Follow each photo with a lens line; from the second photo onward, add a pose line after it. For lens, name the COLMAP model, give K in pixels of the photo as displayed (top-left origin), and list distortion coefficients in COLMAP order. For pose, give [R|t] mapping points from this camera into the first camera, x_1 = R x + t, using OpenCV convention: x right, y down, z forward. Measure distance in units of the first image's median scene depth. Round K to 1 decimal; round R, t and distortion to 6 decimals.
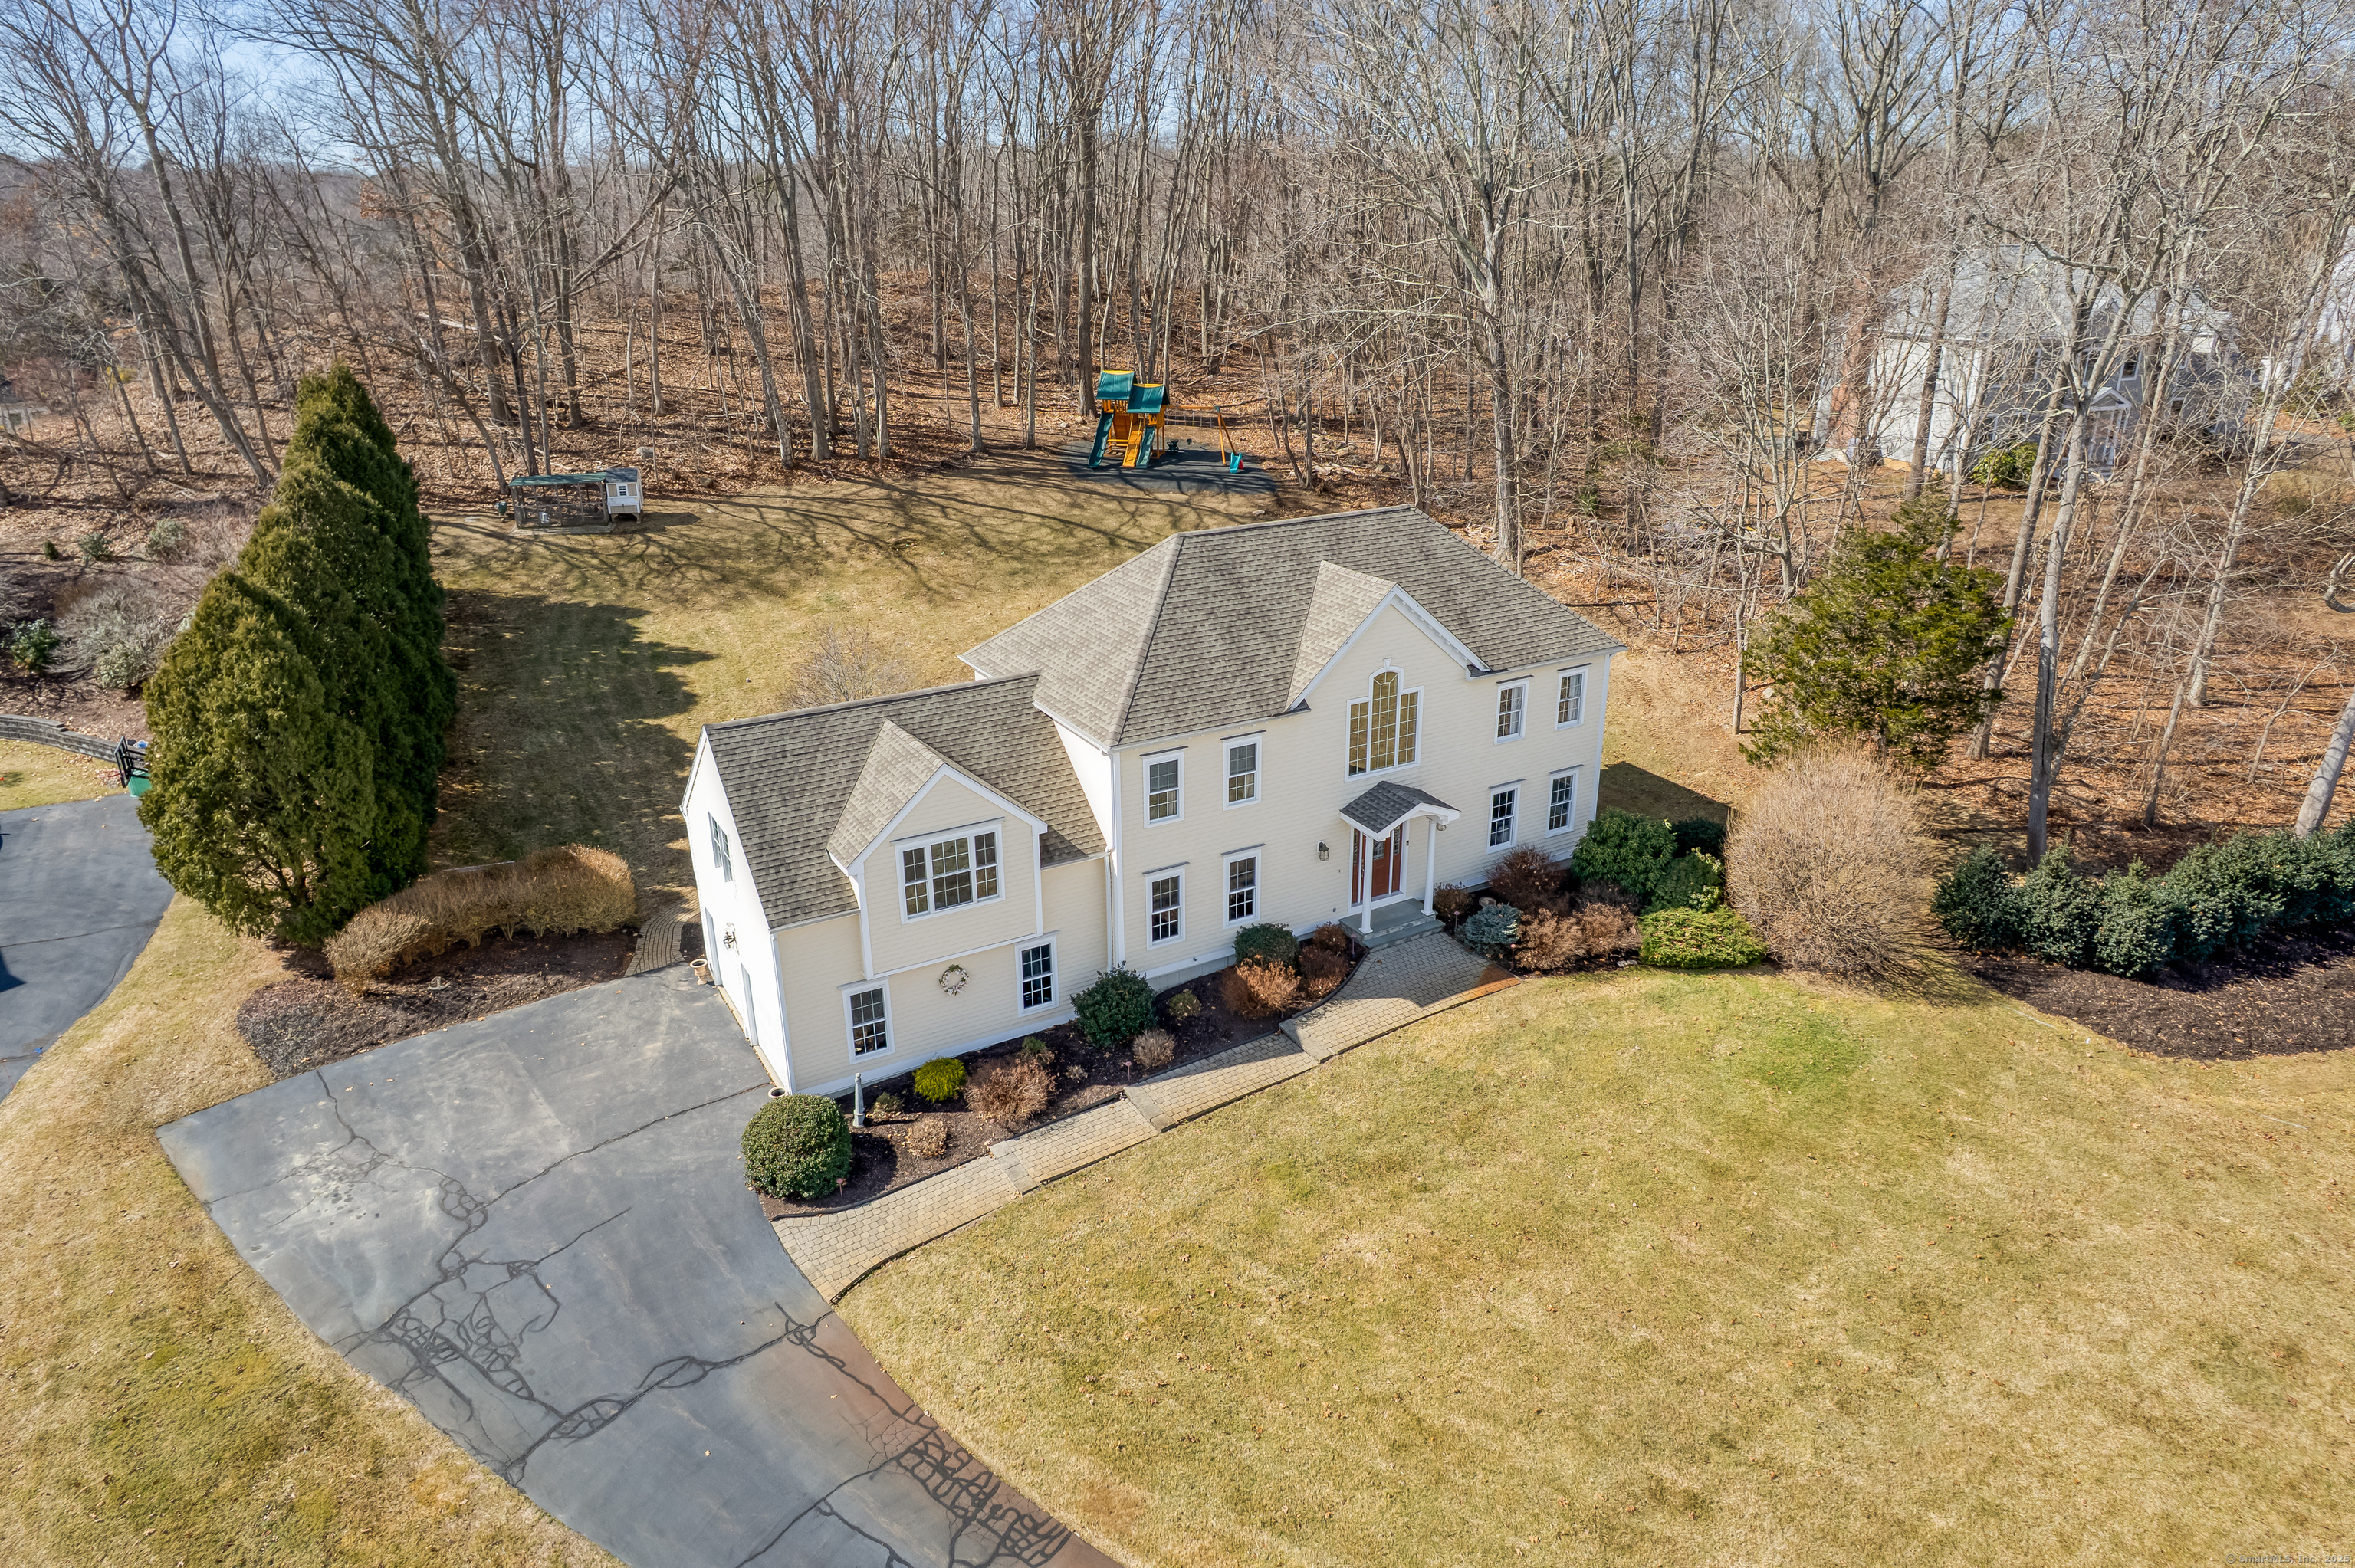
lens RADIAL K [[1514.8, 0, 1177.5], [0, 1514.8, 784.0], [0, 0, 1]] dist [-0.050158, 0.002731]
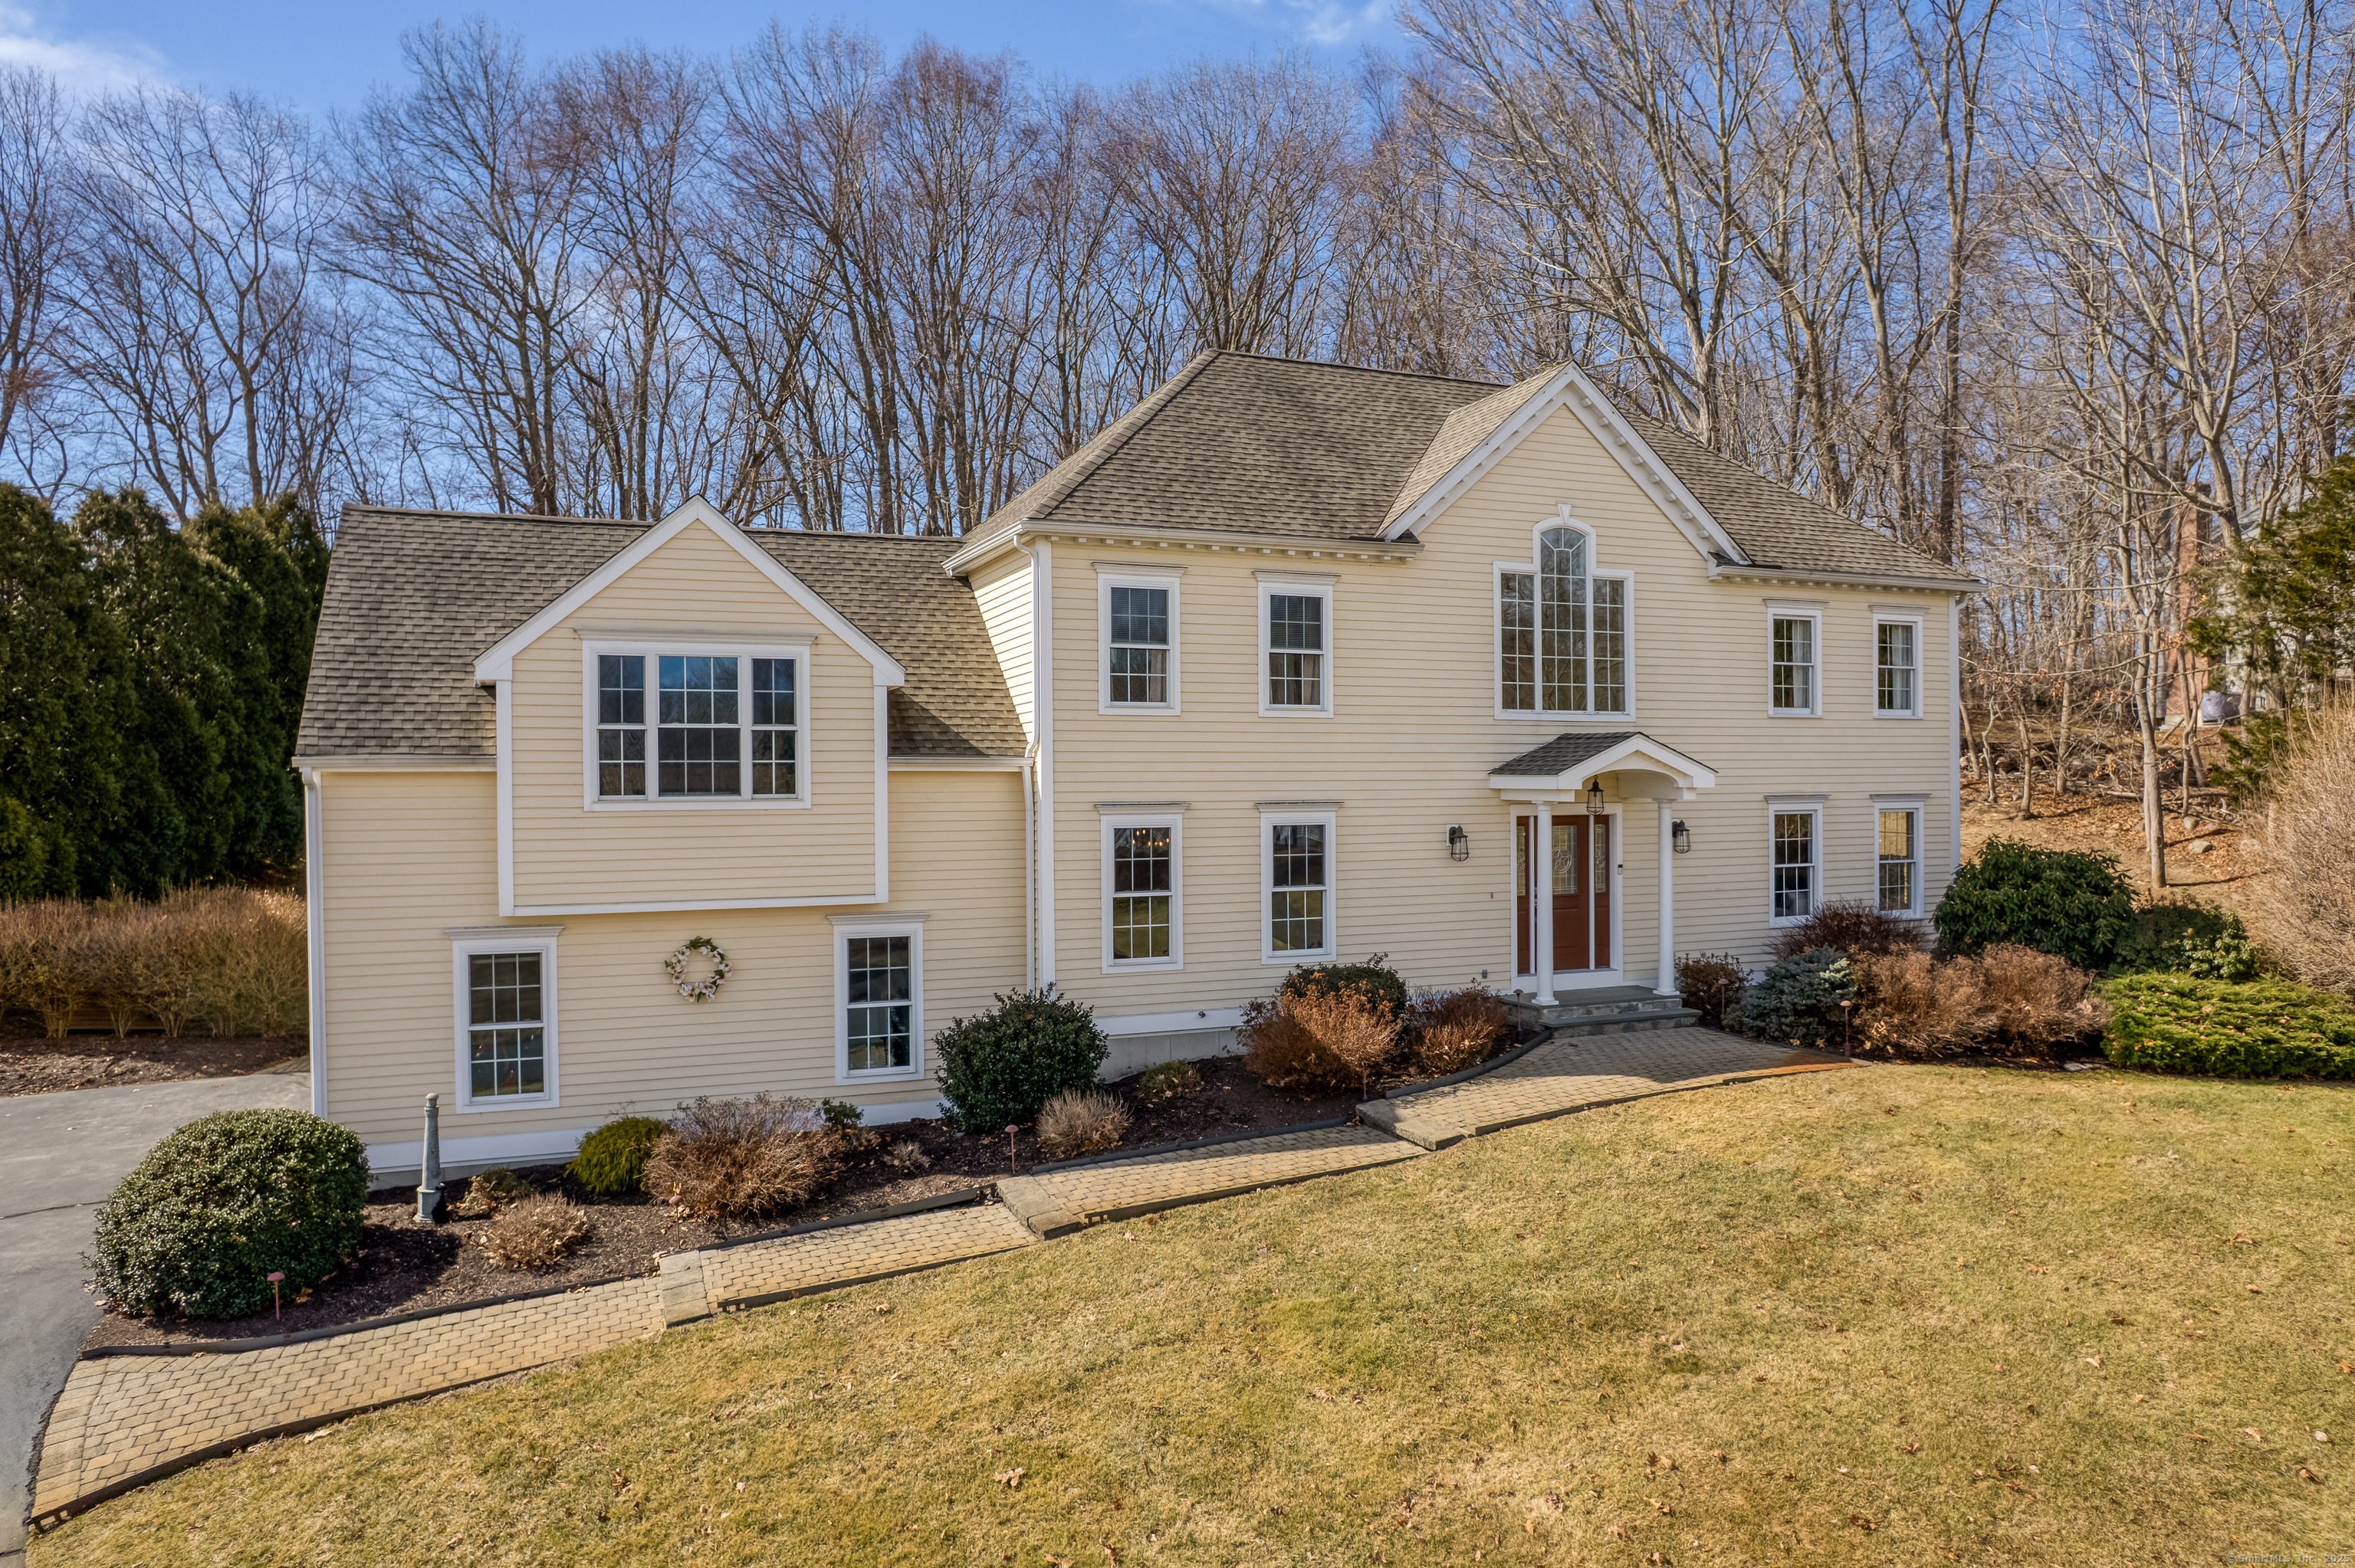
lens RADIAL K [[1527.7, 0, 1191.8], [0, 1527.7, 823.0], [0, 0, 1]] dist [-0.074016, 0.062651]
pose [[0.991724, 0.004336, -0.128312, 0.076204], [-0.048526, 0.937947, -0.343366, 0.239400], [0.118861, 0.346751, 0.930395, 0.512648]]
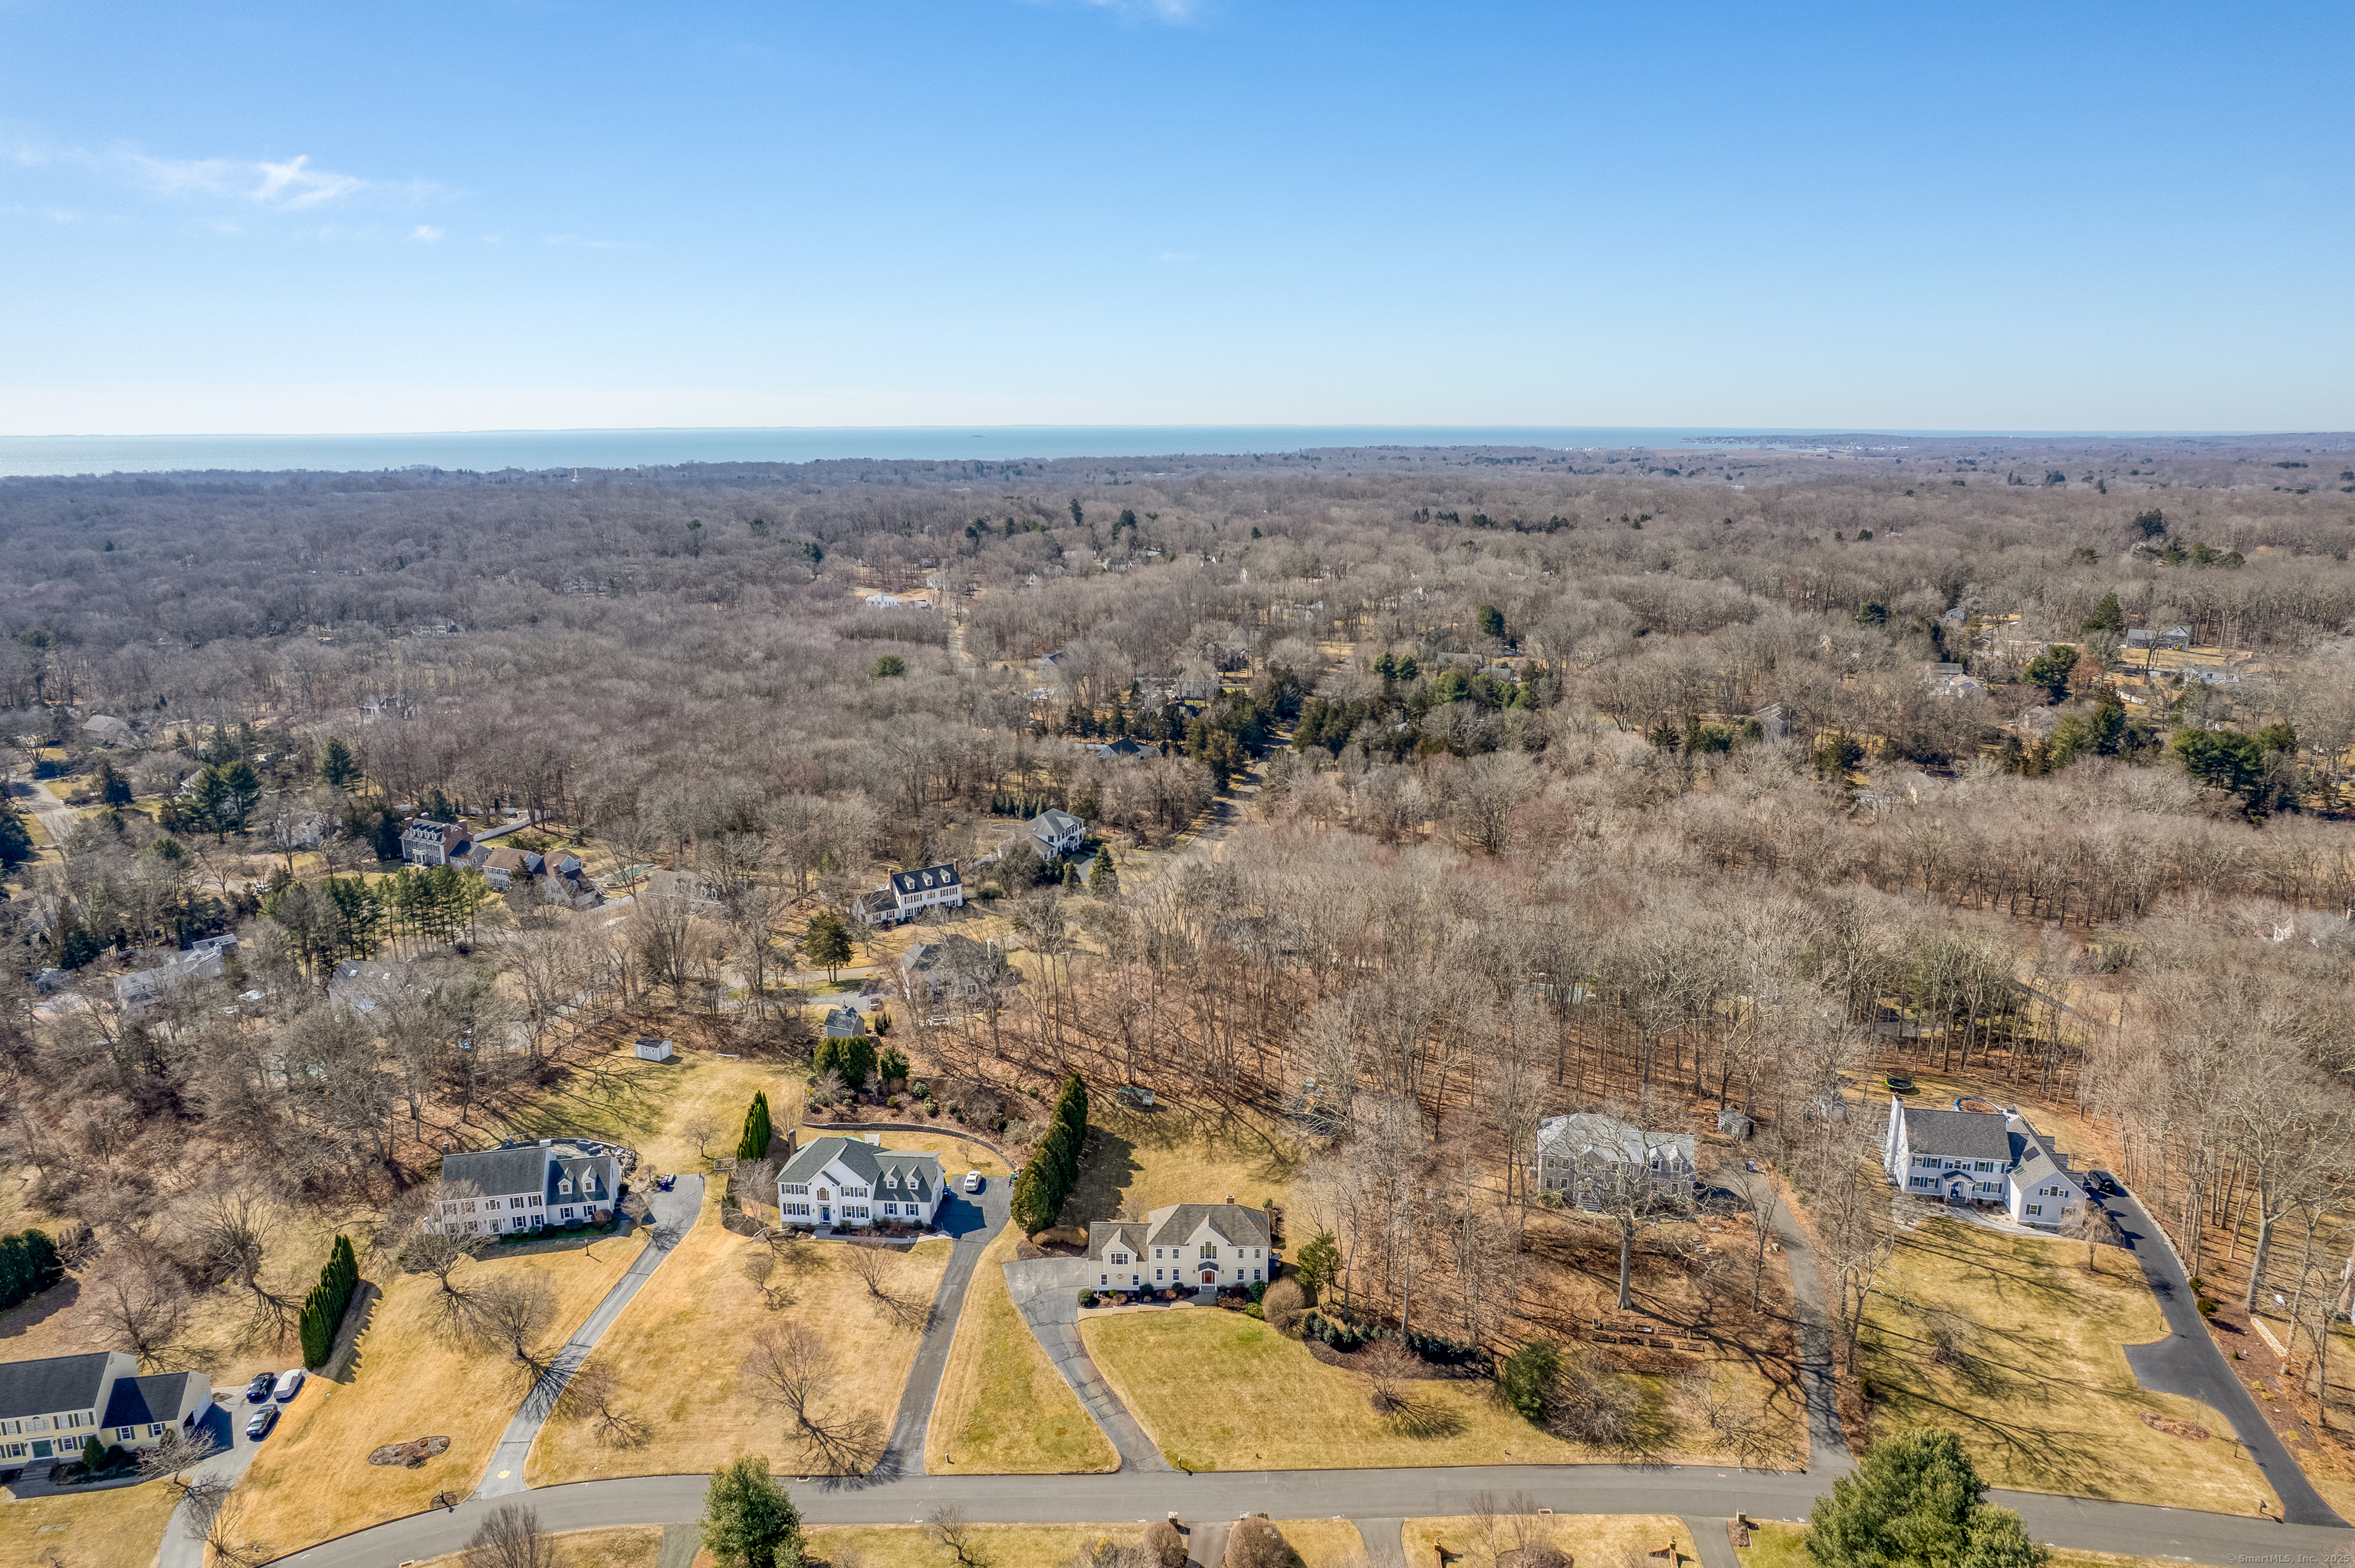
lens RADIAL K [[1514.8, 0, 1177.5], [0, 1514.8, 784.0], [0, 0, 1]] dist [-0.050158, 0.002731]
pose [[0.852784, 0.129793, -0.505879, 2.587250], [-0.189792, 0.979421, -0.068650, -1.300604], [0.486558, 0.154556, 0.859869, -3.948495]]
